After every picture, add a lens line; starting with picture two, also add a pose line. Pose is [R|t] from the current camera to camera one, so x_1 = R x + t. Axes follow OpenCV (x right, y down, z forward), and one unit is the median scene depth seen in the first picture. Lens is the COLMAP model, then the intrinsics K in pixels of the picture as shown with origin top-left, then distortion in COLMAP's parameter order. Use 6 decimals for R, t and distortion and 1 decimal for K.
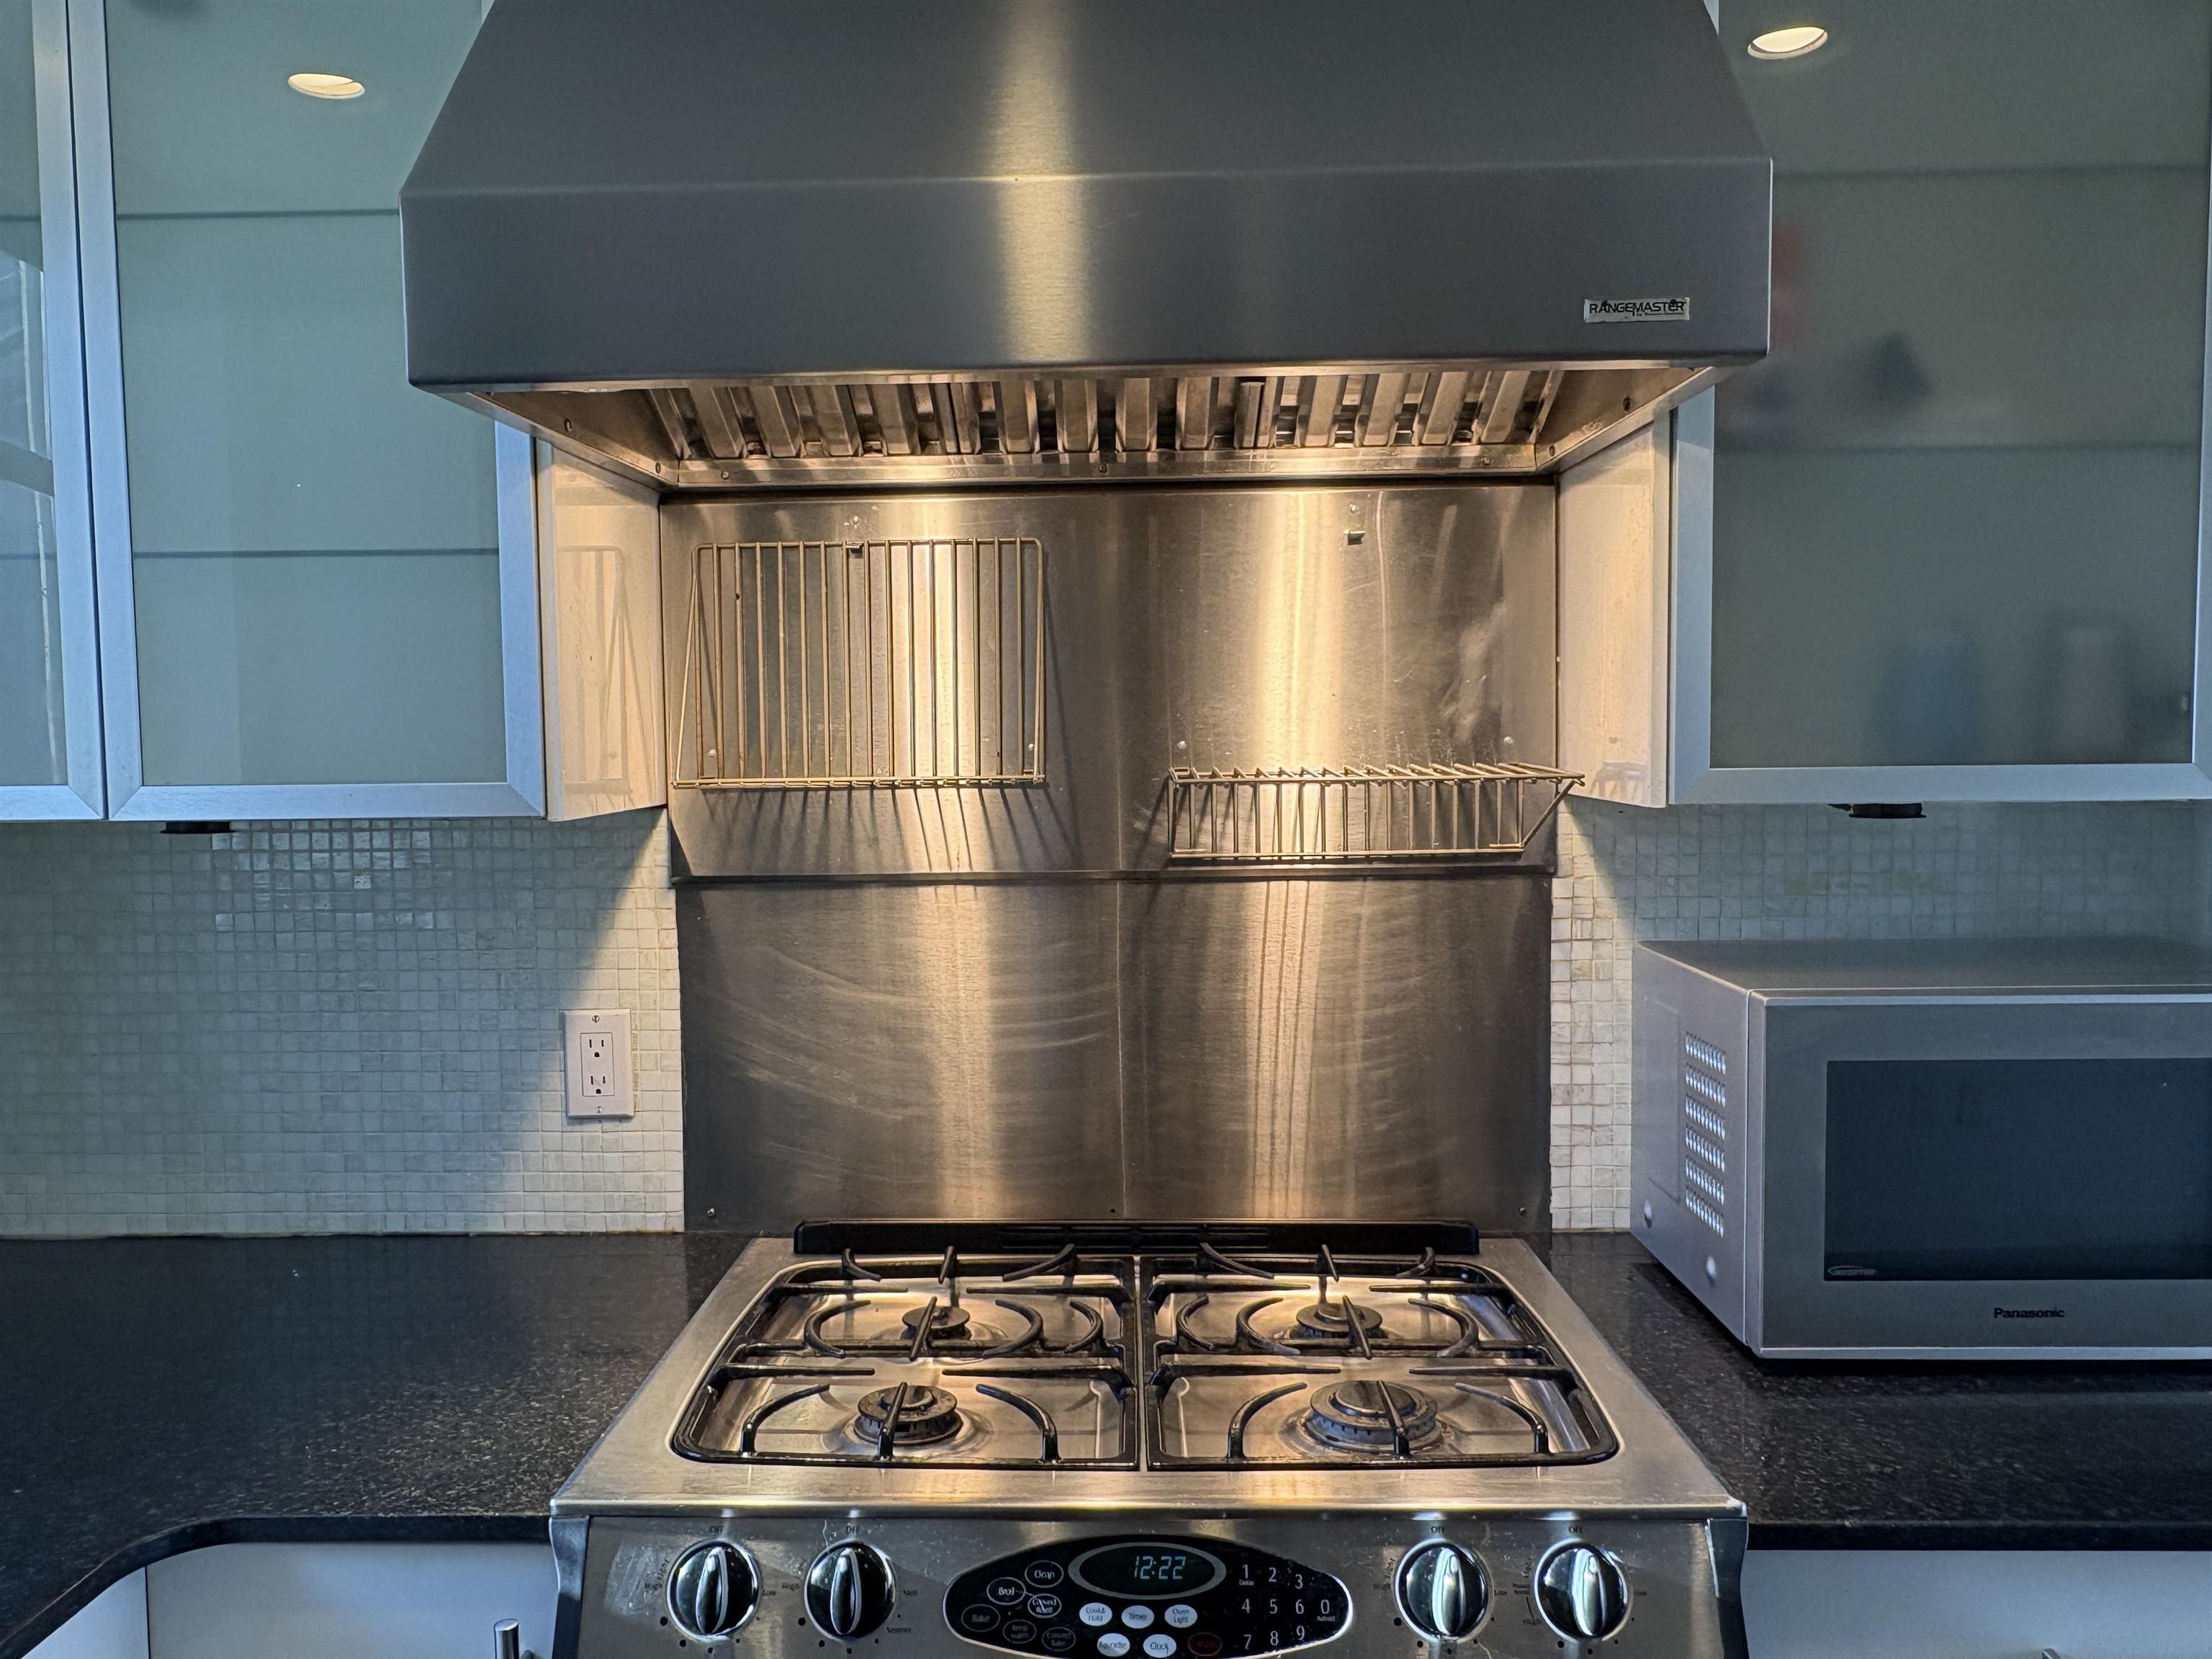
lens RADIAL K [[1689.3, 0, 1106.0], [0, 1689.3, 829.5], [0, 0, 1]] dist [0.005266, 0.000145]
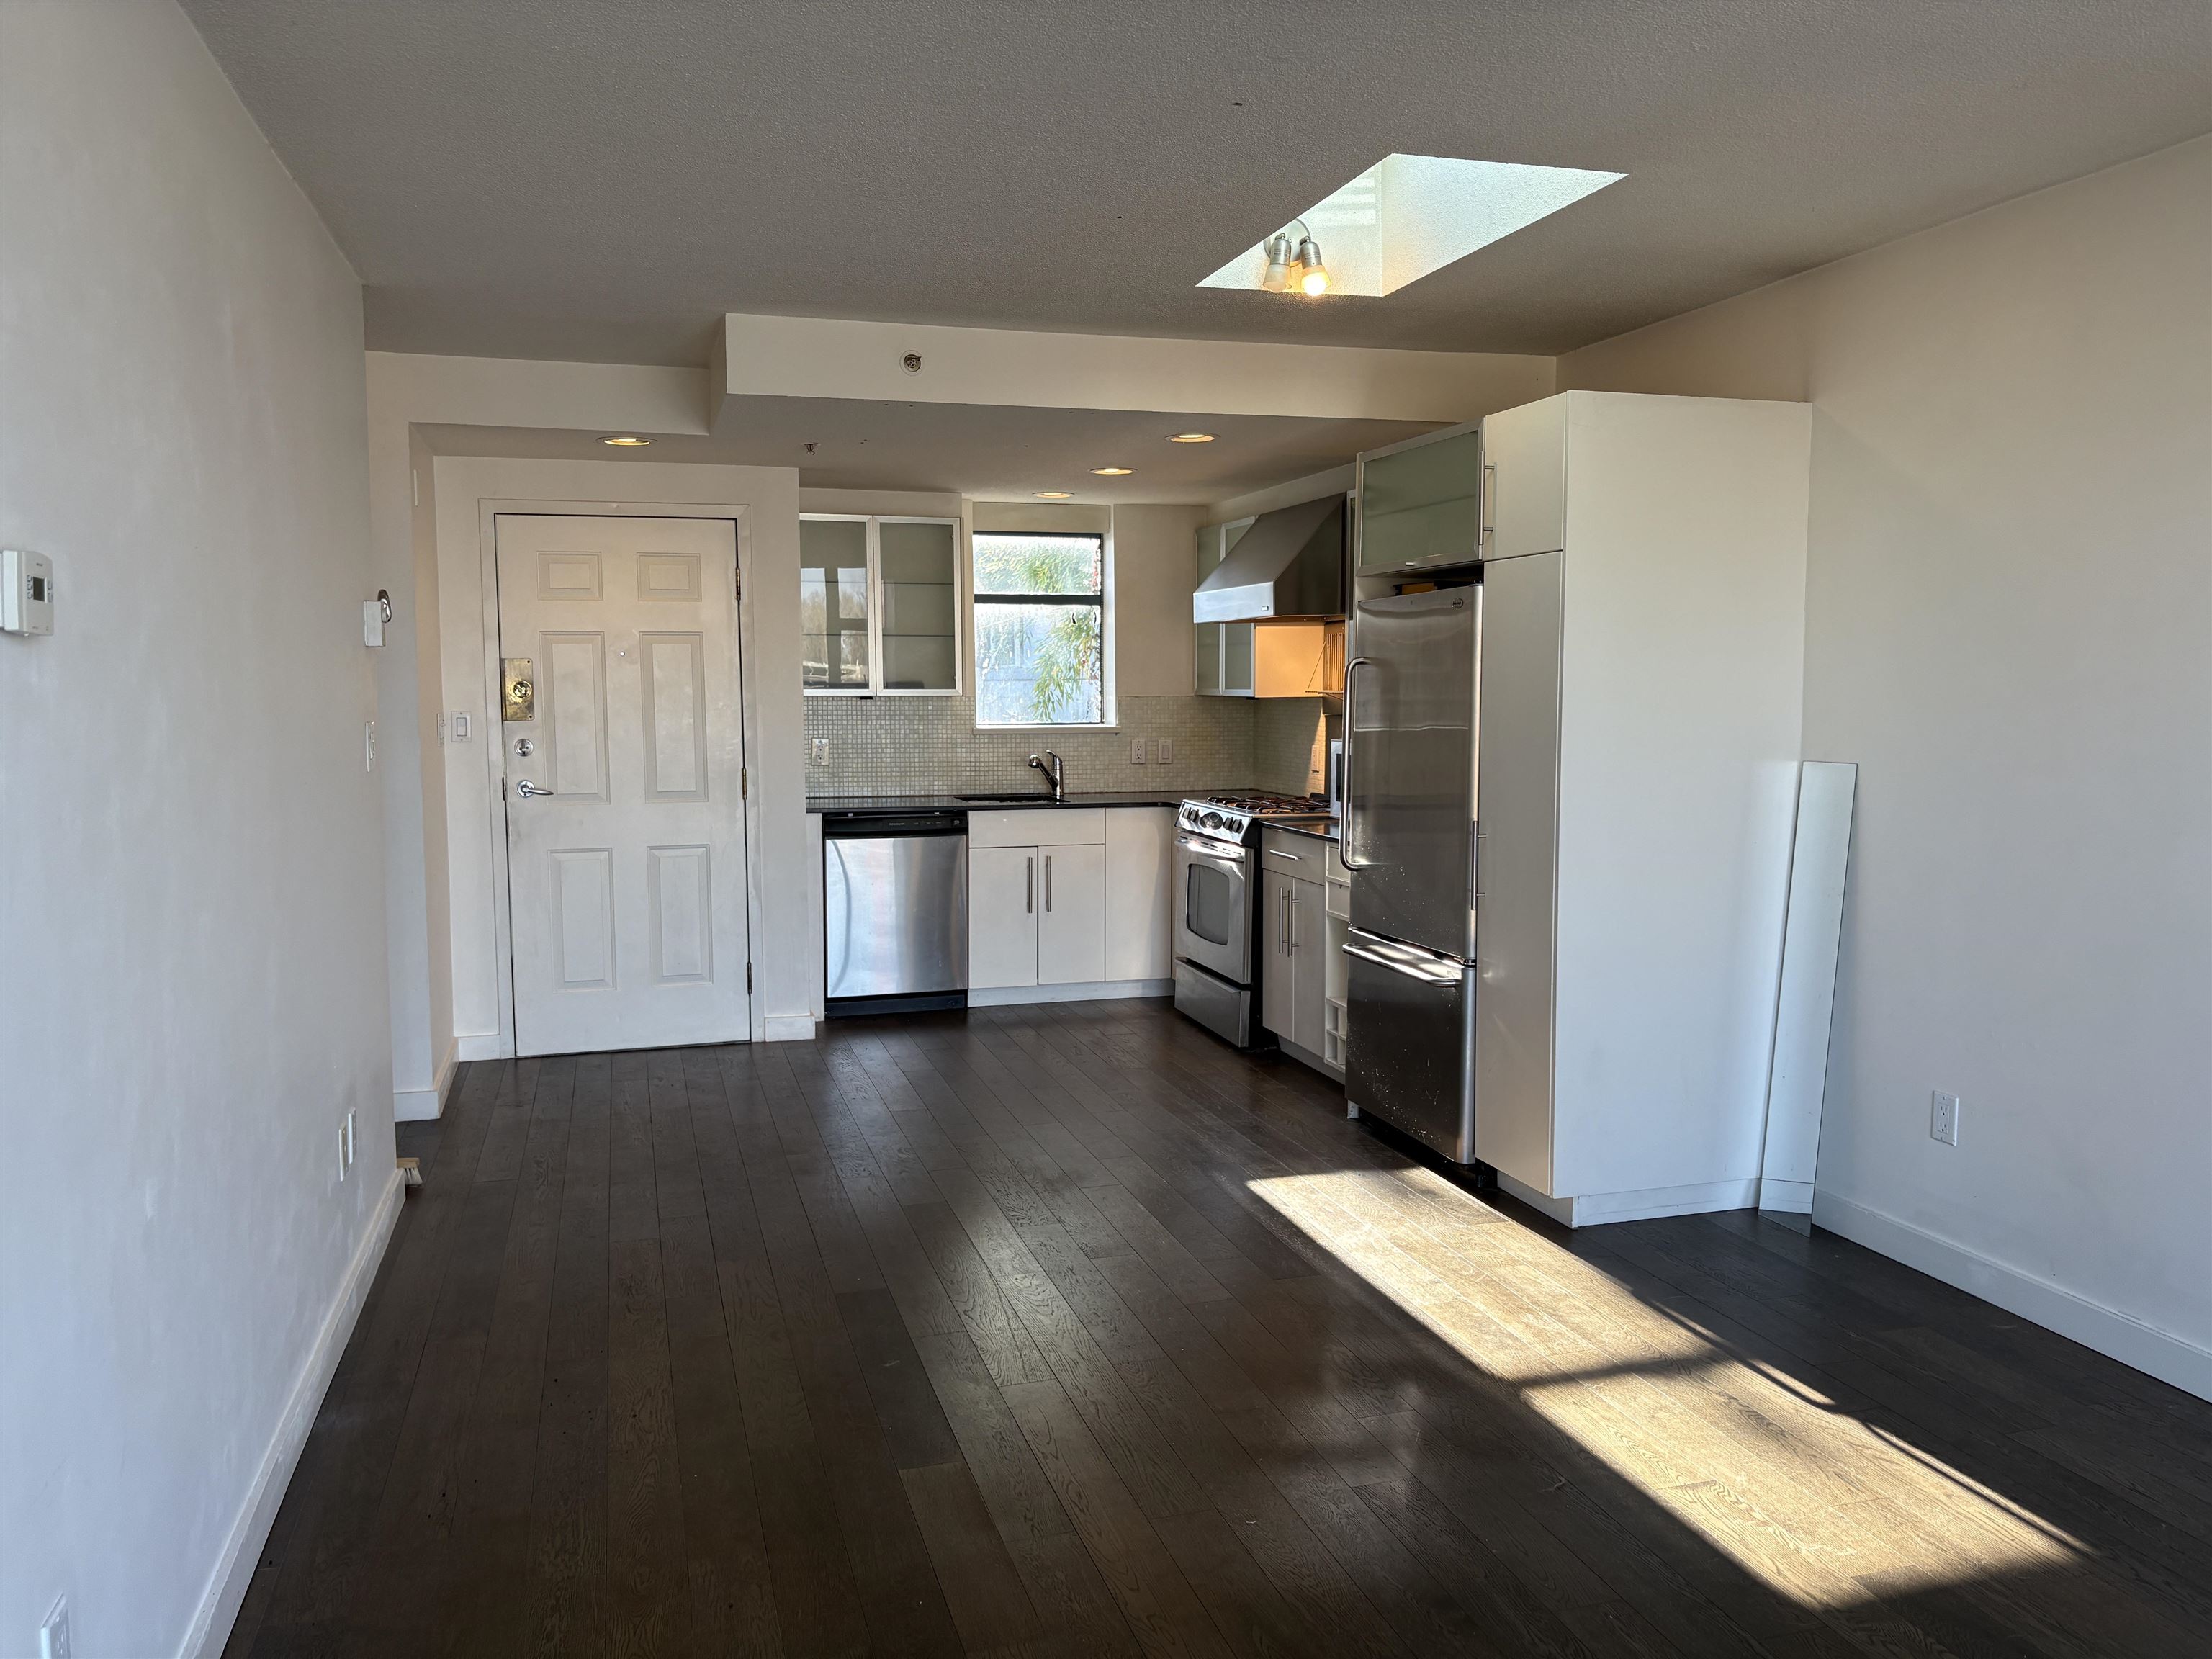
lens RADIAL K [[1661.2, 0, 1110.4], [0, 1661.2, 794.3], [0, 0, 1]] dist [0.006658, -0.004191]
pose [[0.307284, 0.075031, -0.948655, 3.506642], [-0.051756, 0.996729, 0.062068, -0.003659], [0.950209, 0.030026, 0.310162, -0.772725]]
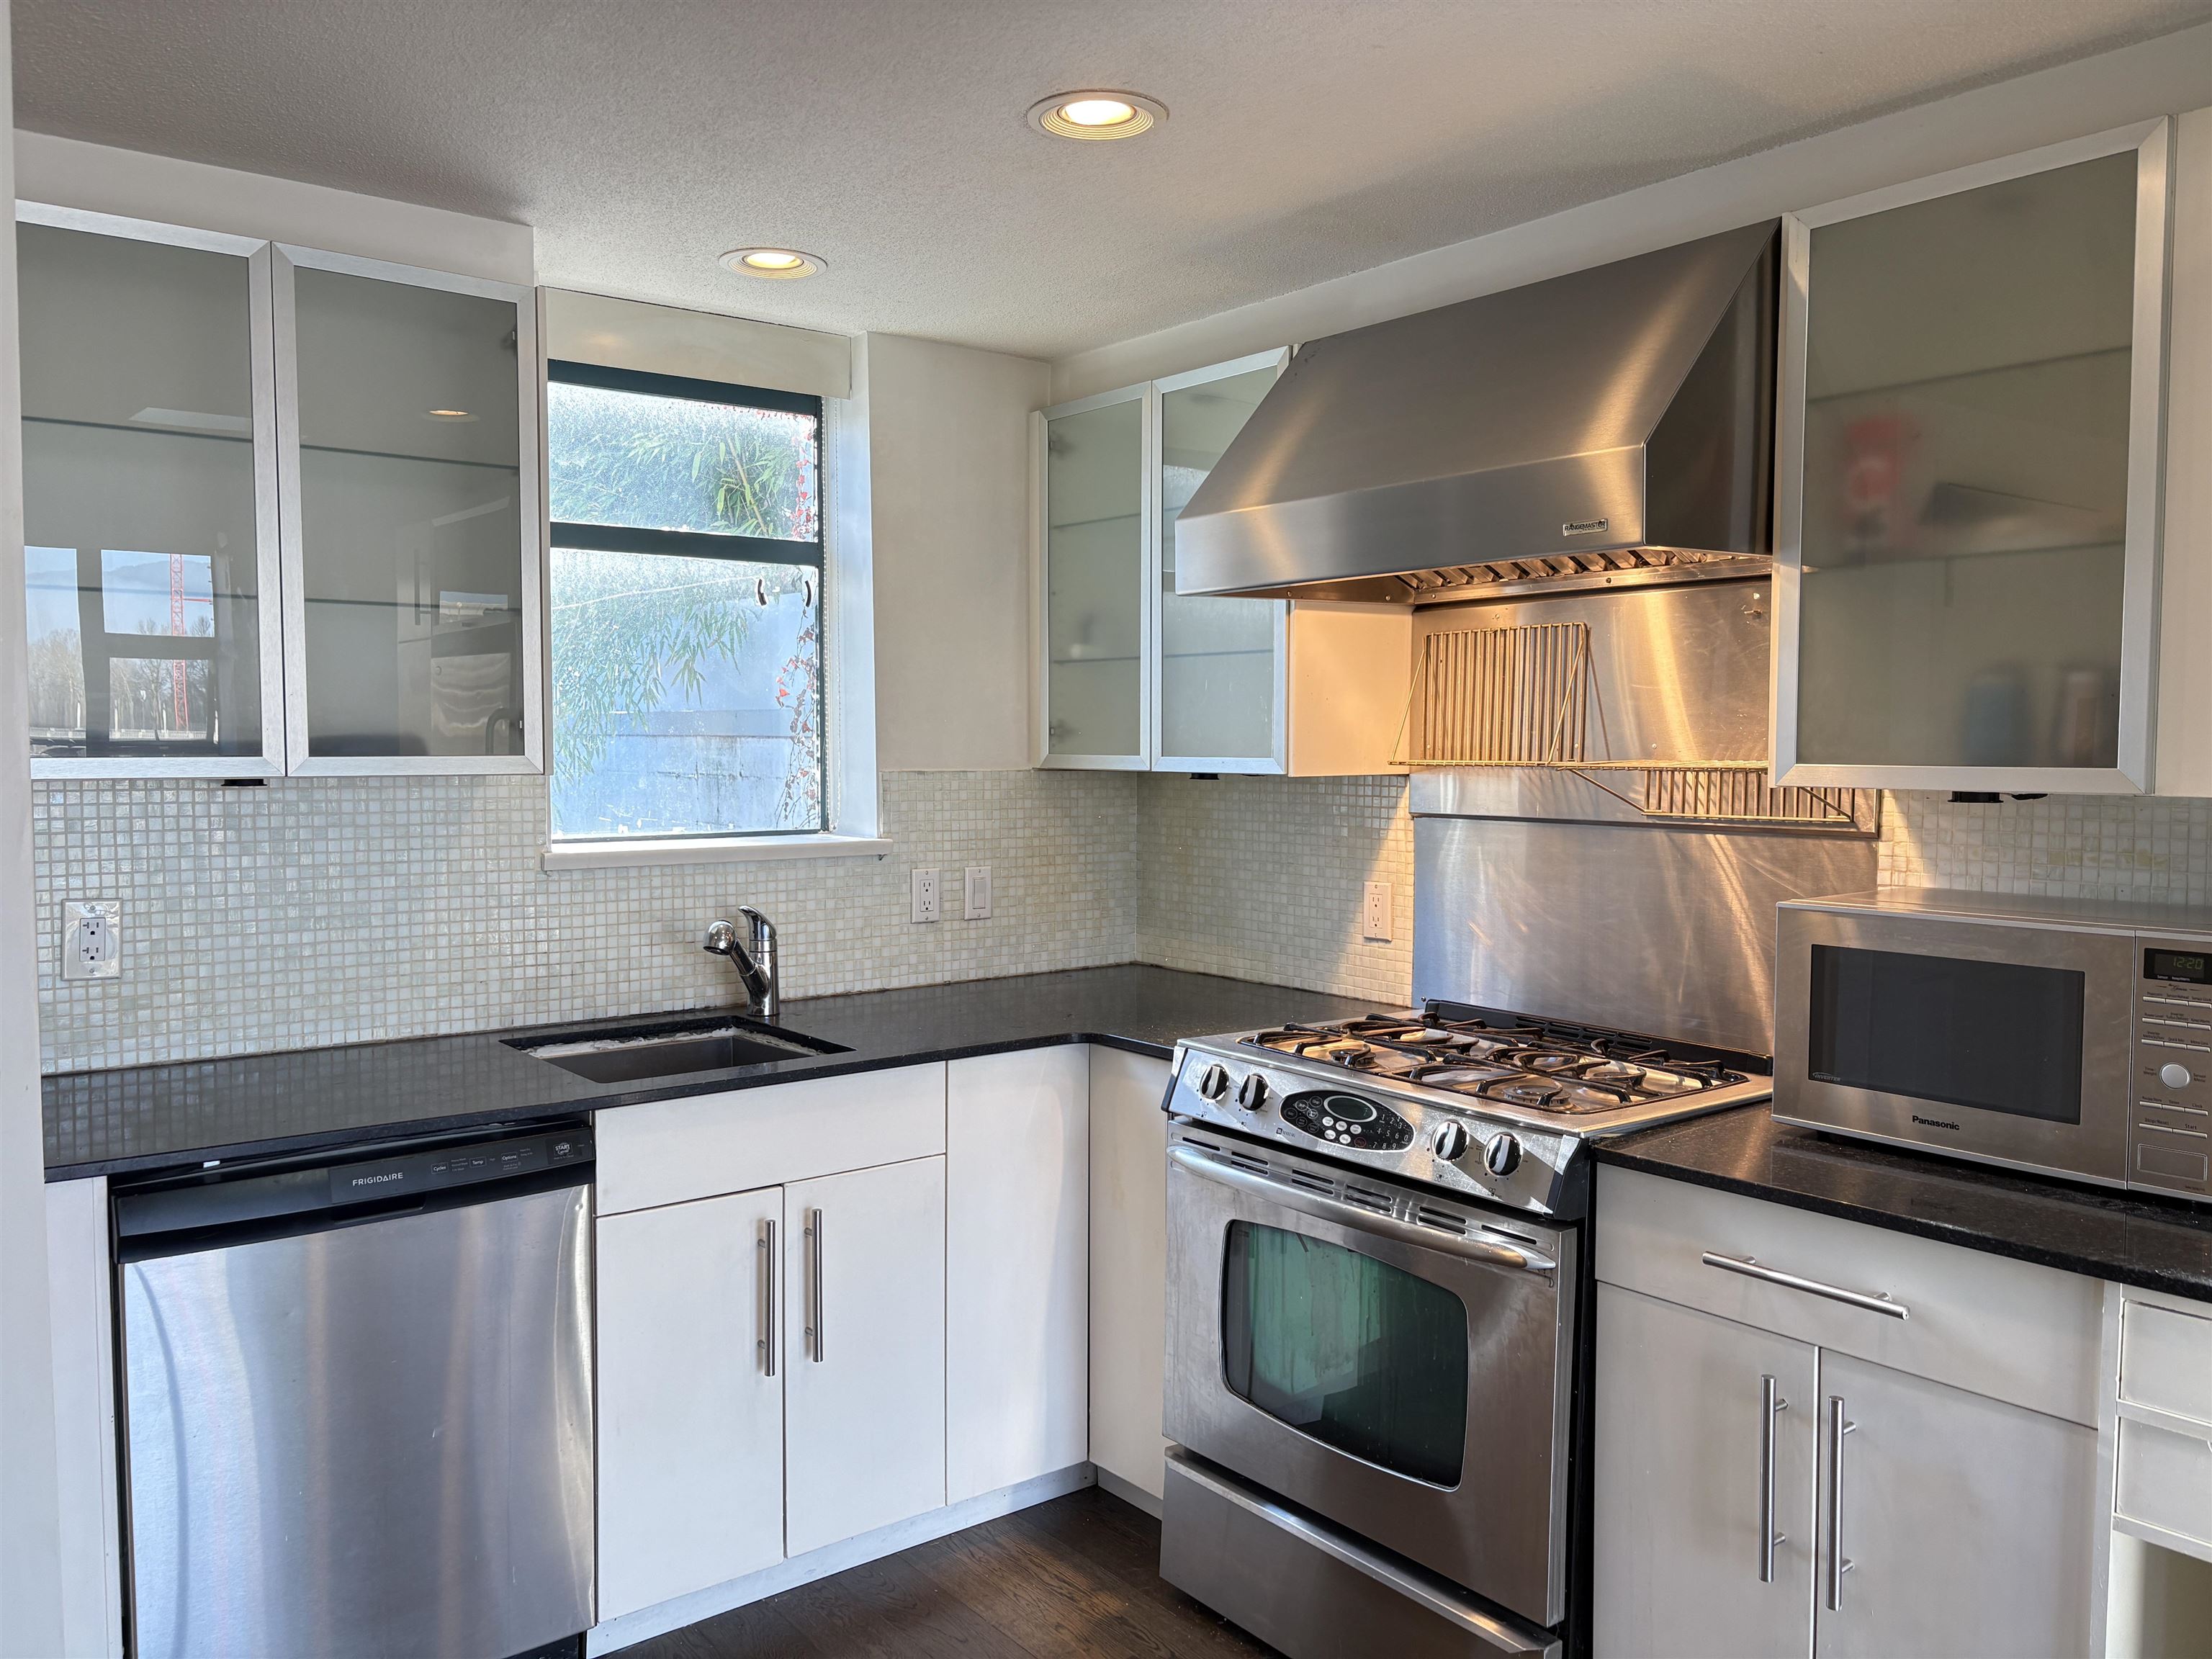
lens RADIAL K [[1661.2, 0, 1110.4], [0, 1661.2, 794.3], [0, 0, 1]] dist [0.006658, -0.004191]
pose [[0.645937, 0.037597, -0.762464, 0.920412], [-0.047865, 0.998816, 0.008702, 0.007284], [0.761888, 0.030874, 0.646972, -0.430380]]
